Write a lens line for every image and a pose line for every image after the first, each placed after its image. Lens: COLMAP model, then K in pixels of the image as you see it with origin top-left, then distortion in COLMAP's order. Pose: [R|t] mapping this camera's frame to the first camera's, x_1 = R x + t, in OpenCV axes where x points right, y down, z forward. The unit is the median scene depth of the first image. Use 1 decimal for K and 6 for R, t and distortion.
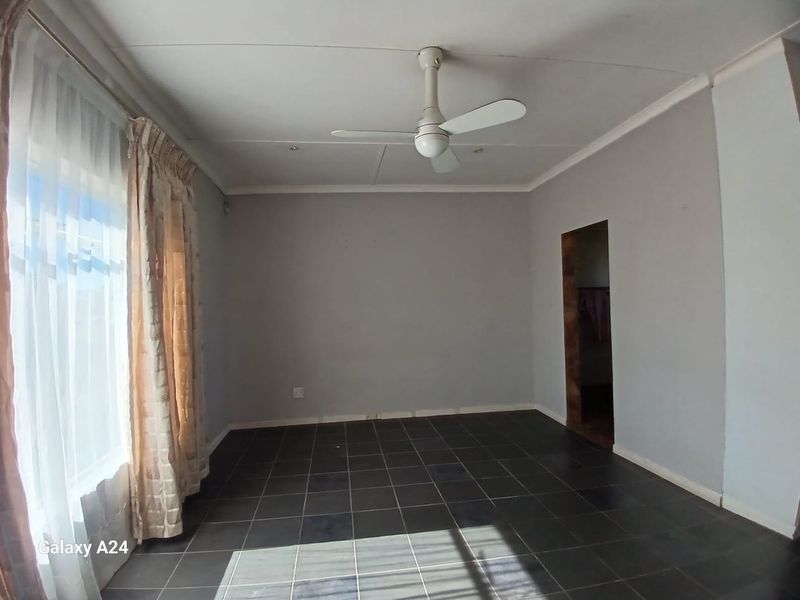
lens RADIAL K [[405.6, 0, 383.5], [0, 405.6, 295.1], [0, 0, 1]] dist [-0.003363, -0.041602]
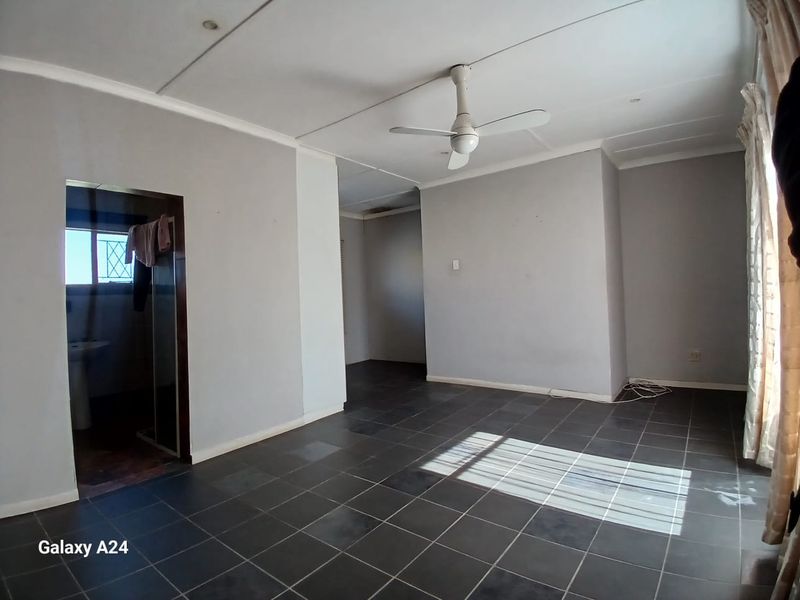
lens RADIAL K [[405.6, 0, 383.5], [0, 405.6, 295.1], [0, 0, 1]] dist [-0.003363, -0.041602]
pose [[-0.694070, 0.060022, 0.717401, -0.554075], [0.051024, 0.998114, -0.034144, 0.118529], [-0.718097, 0.012906, -0.695823, 2.011255]]
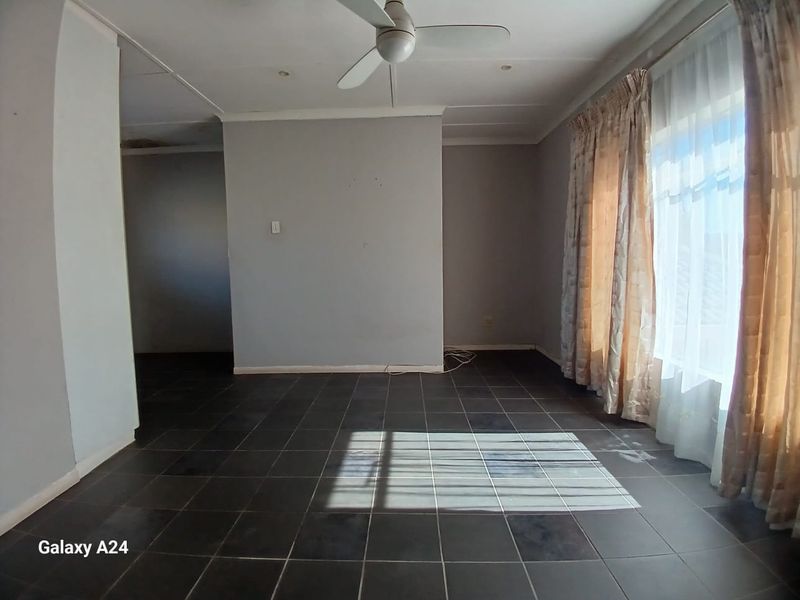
lens RADIAL K [[408.8, 0, 399.2], [0, 408.8, 295.5], [0, 0, 1]] dist [0.049539, -0.087209]
pose [[-0.987060, 0.035273, 0.156423, -0.014701], [0.045637, 0.996959, 0.063168, 0.107571], [-0.153719, 0.069489, -0.985668, 1.889404]]
